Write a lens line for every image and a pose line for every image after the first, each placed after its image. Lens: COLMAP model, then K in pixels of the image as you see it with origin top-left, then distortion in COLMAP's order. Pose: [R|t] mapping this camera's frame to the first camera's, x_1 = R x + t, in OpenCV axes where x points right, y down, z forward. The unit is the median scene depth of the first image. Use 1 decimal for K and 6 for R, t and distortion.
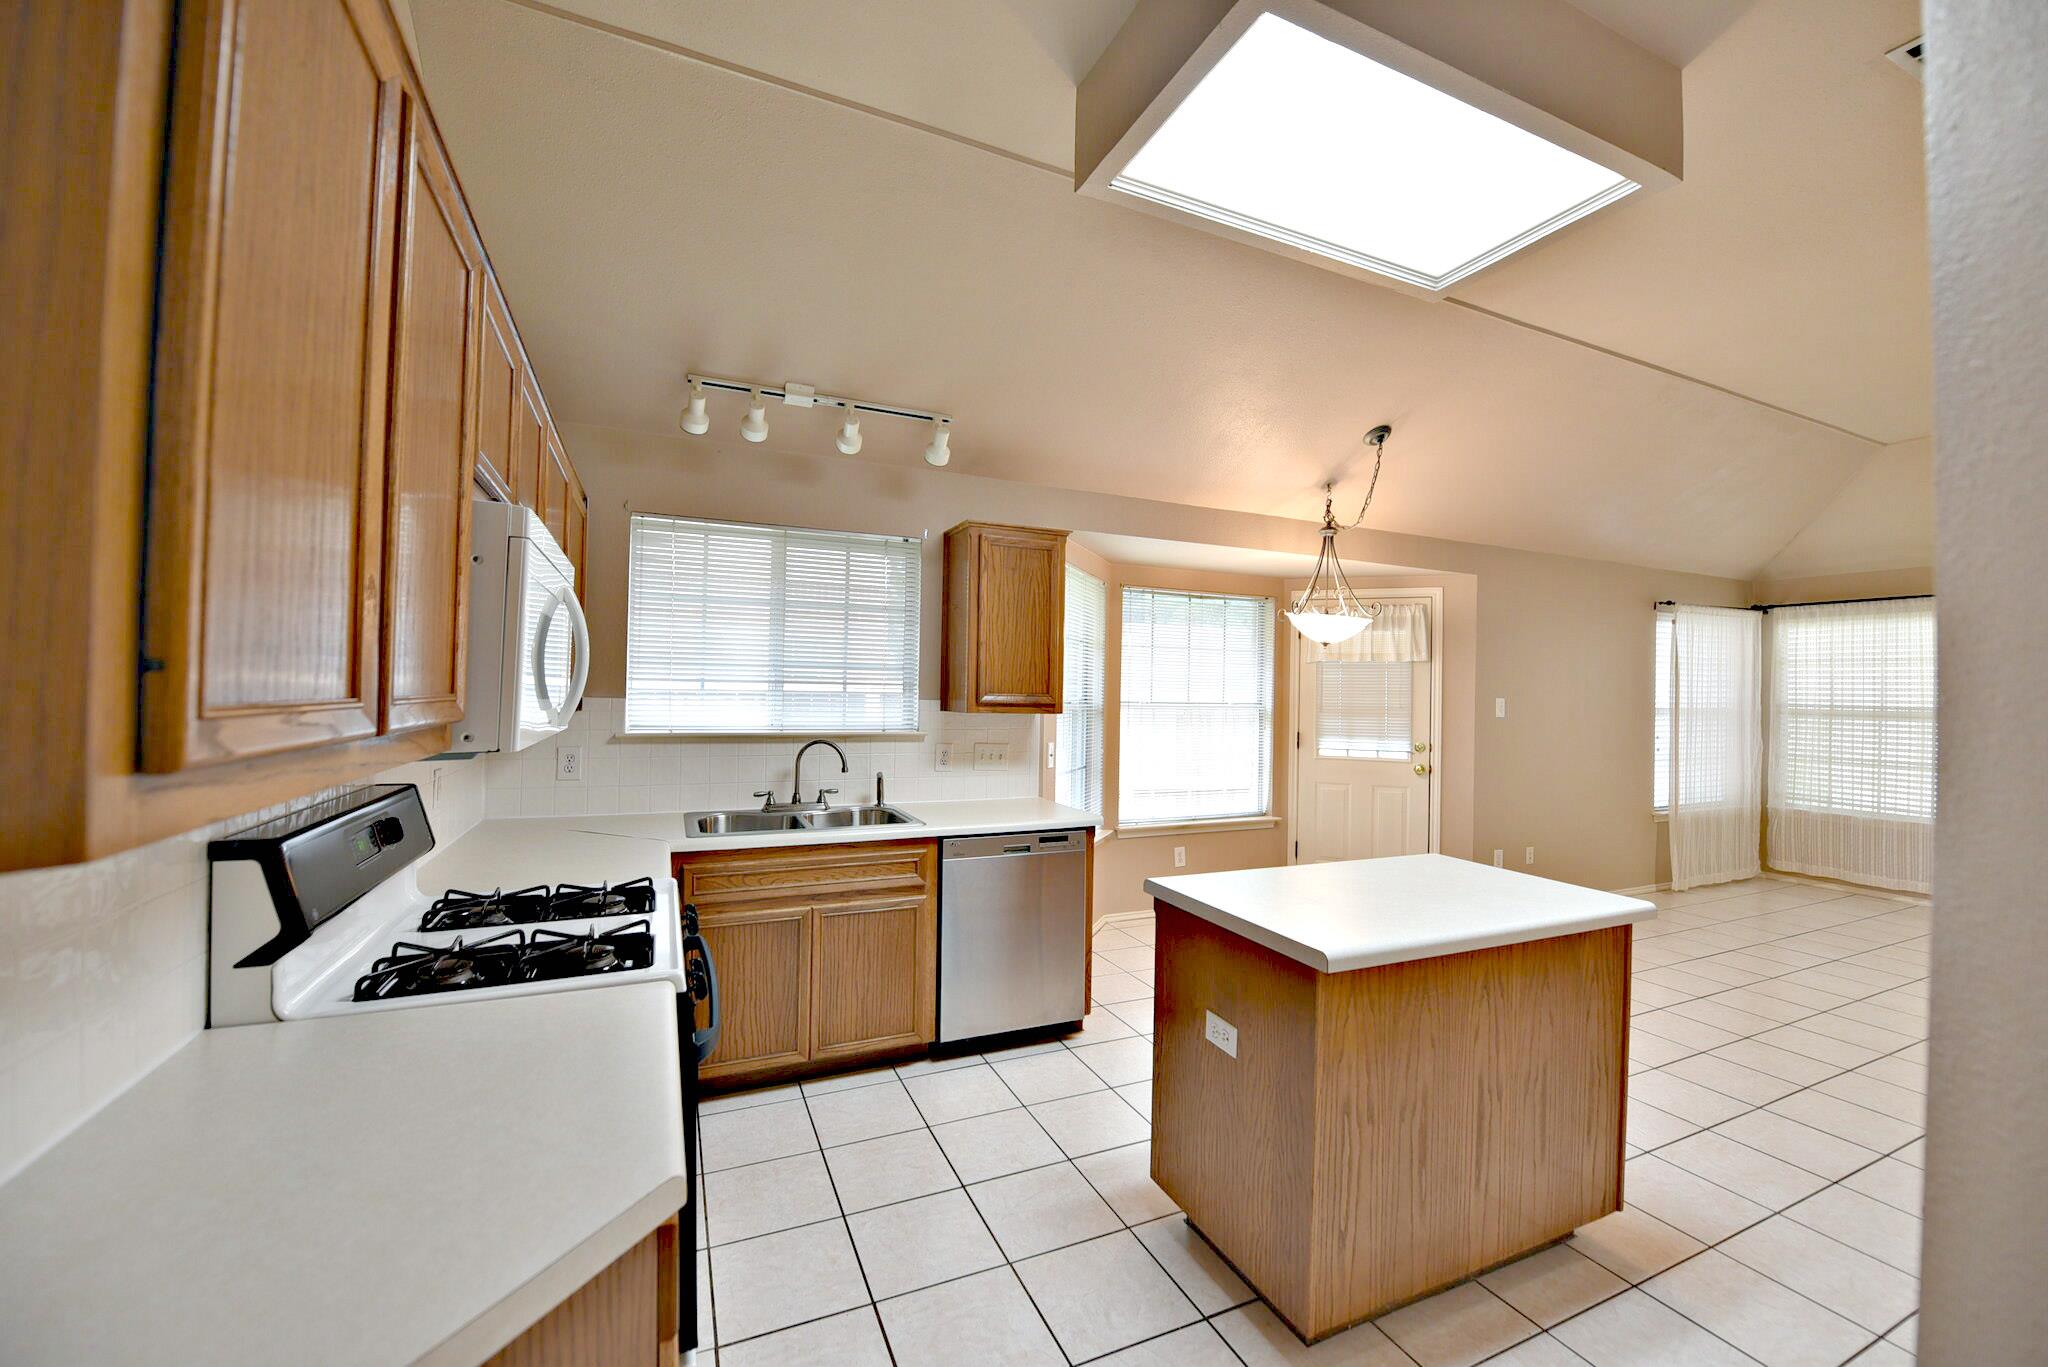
lens RADIAL K [[811.3, 0, 1024.0], [0, 811.3, 683.5], [0, 0, 1]] dist [-0.019645, -0.000458]
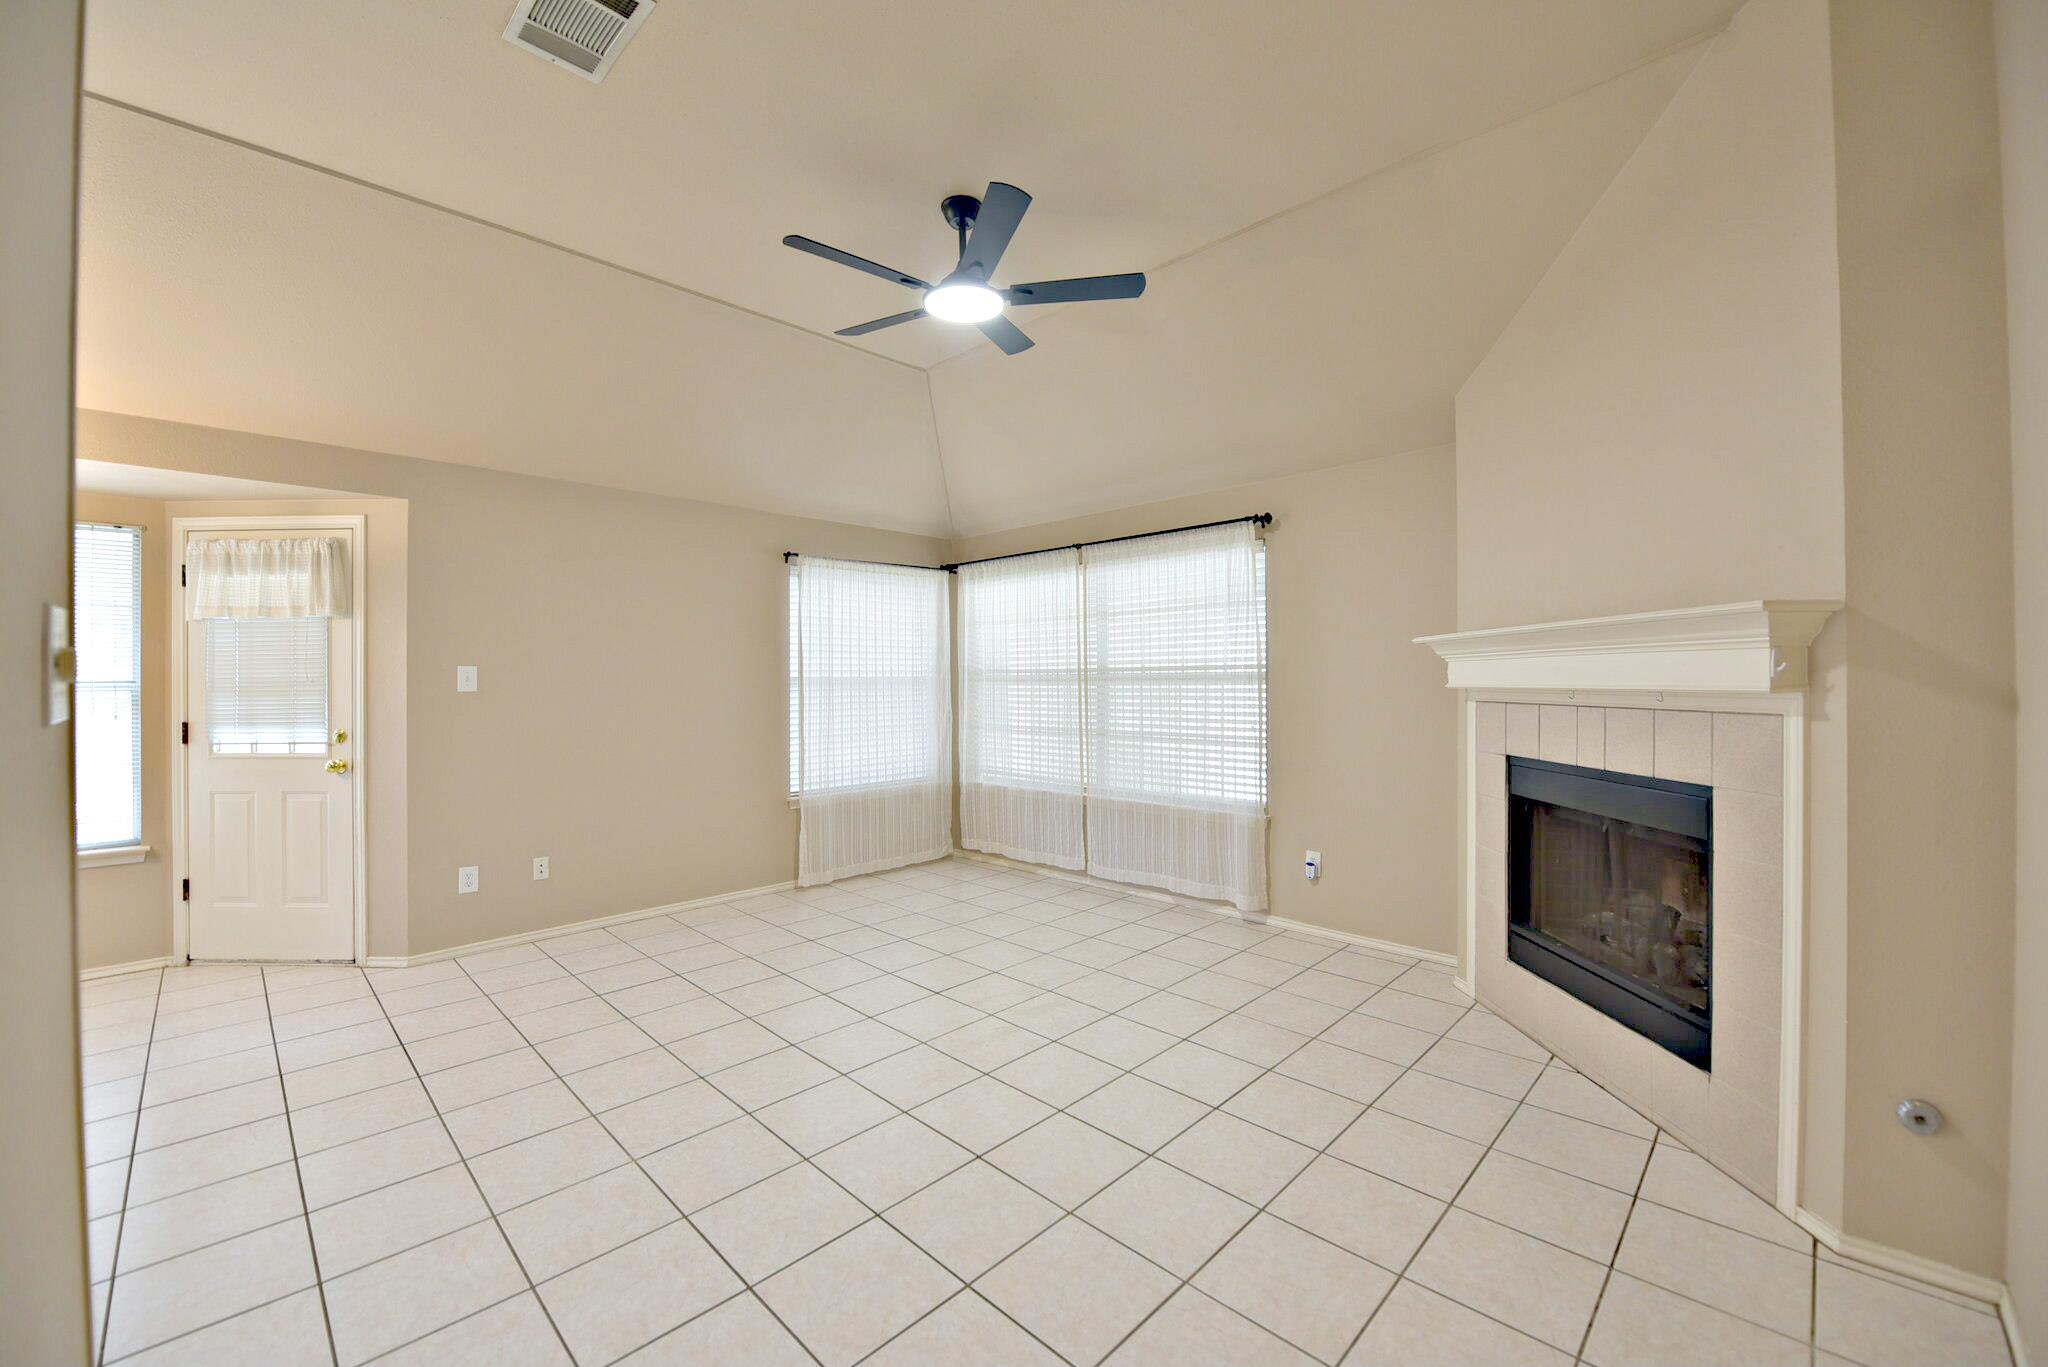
lens RADIAL K [[811.3, 0, 1024.0], [0, 811.3, 683.5], [0, 0, 1]] dist [-0.019645, -0.000458]
pose [[0.930501, -0.023623, 0.365526, 0.766809], [0.018628, 0.999679, 0.017185, 0.029748], [-0.365815, -0.009182, 0.930642, 0.105992]]
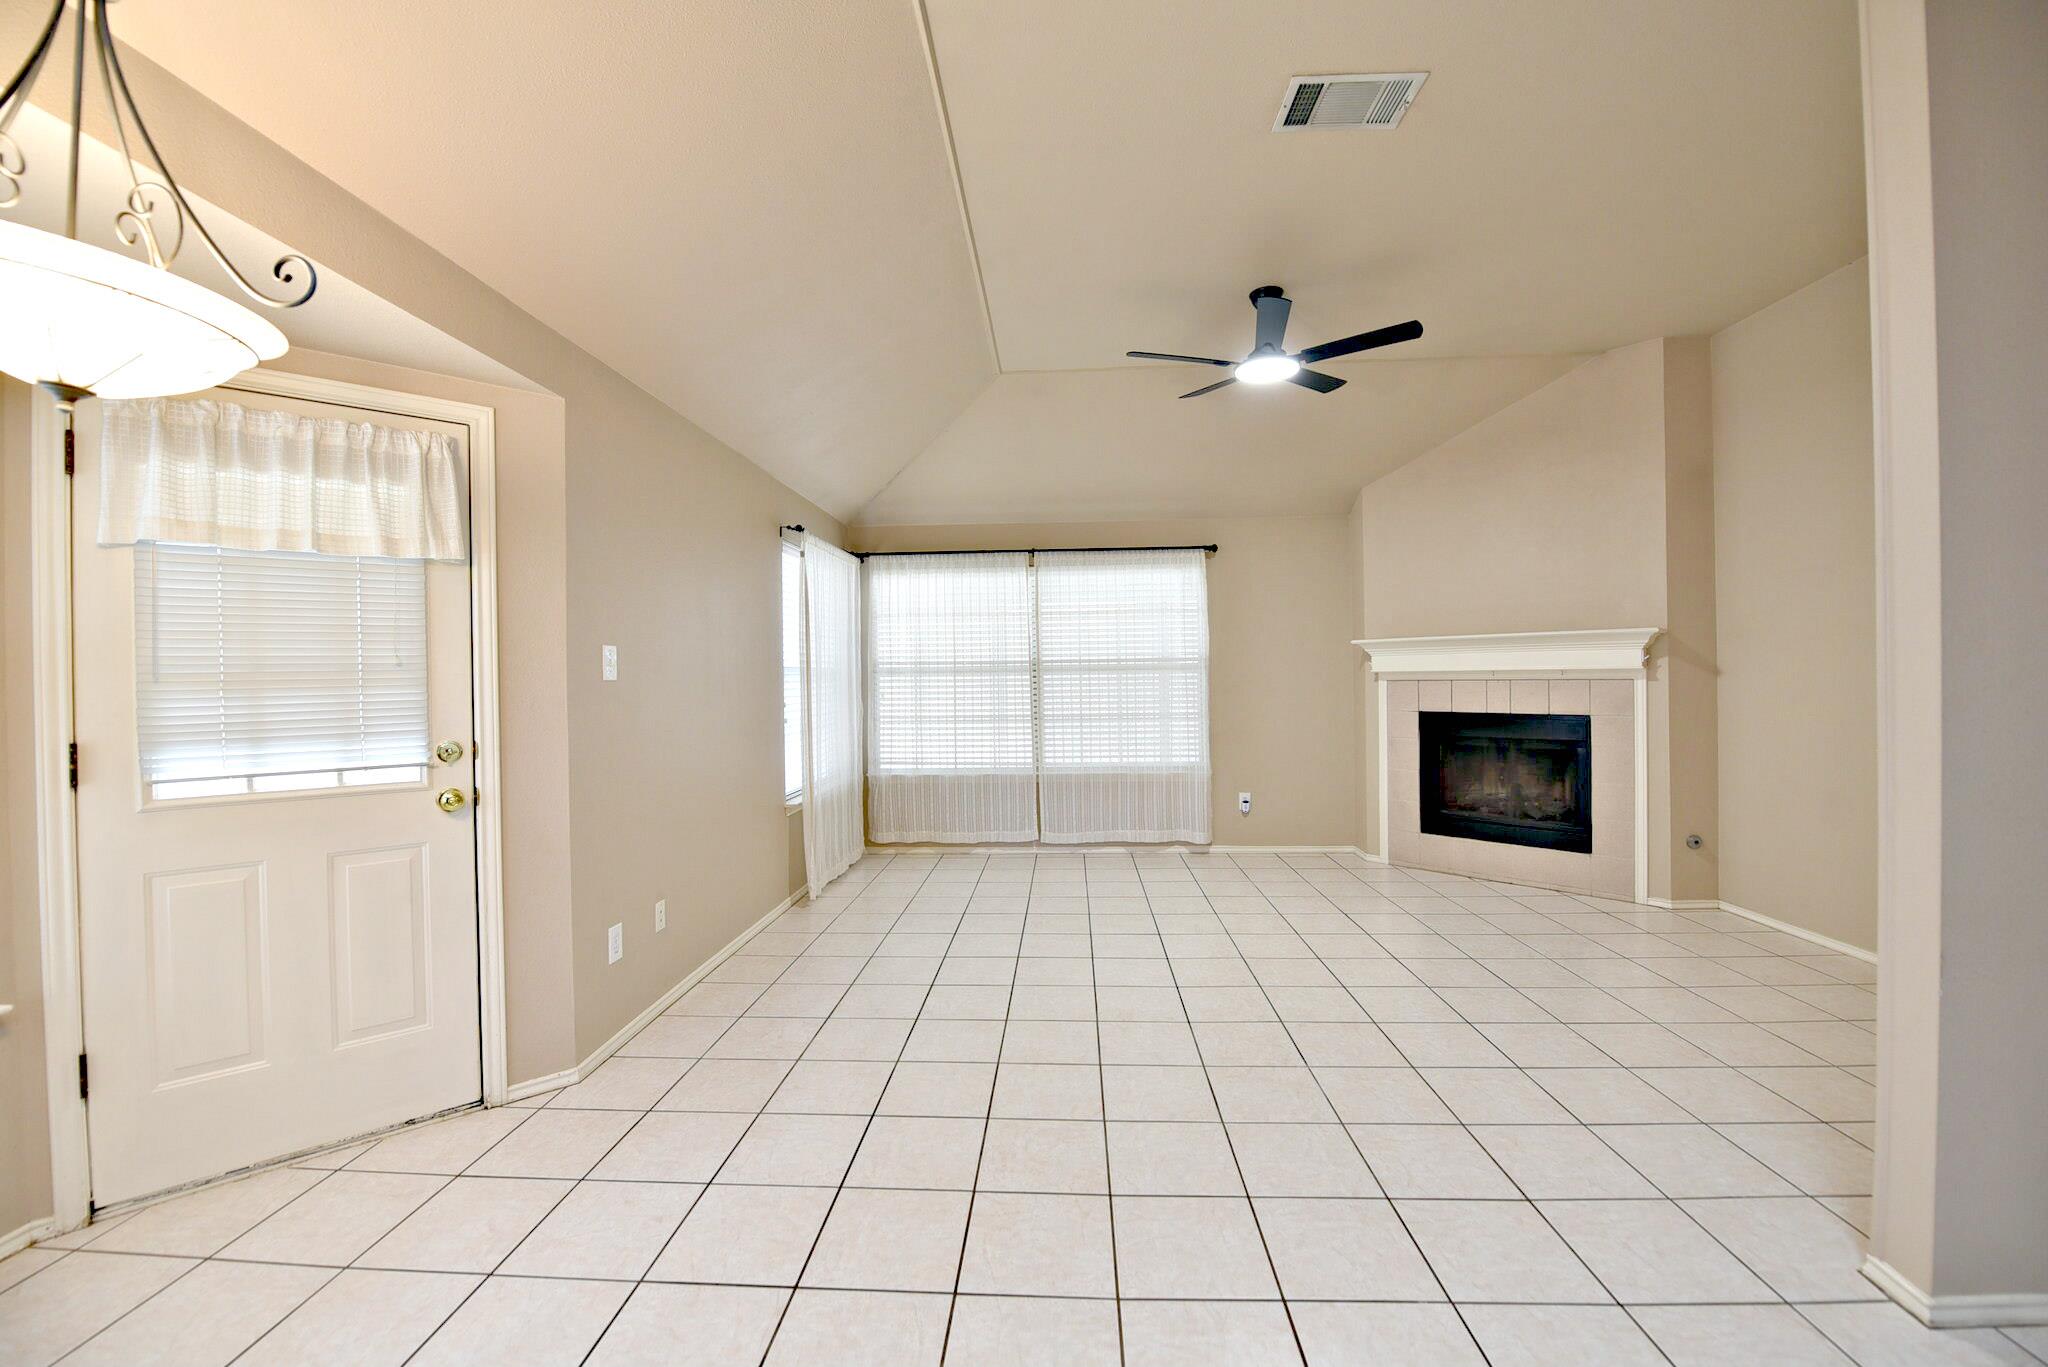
lens RADIAL K [[811.3, 0, 1024.0], [0, 811.3, 683.5], [0, 0, 1]] dist [-0.019645, -0.000458]
pose [[0.458924, -0.030195, 0.887962, 0.228895], [0.012492, 0.999543, 0.027532, 0.030959], [-0.888388, -0.001543, 0.459091, 0.485164]]
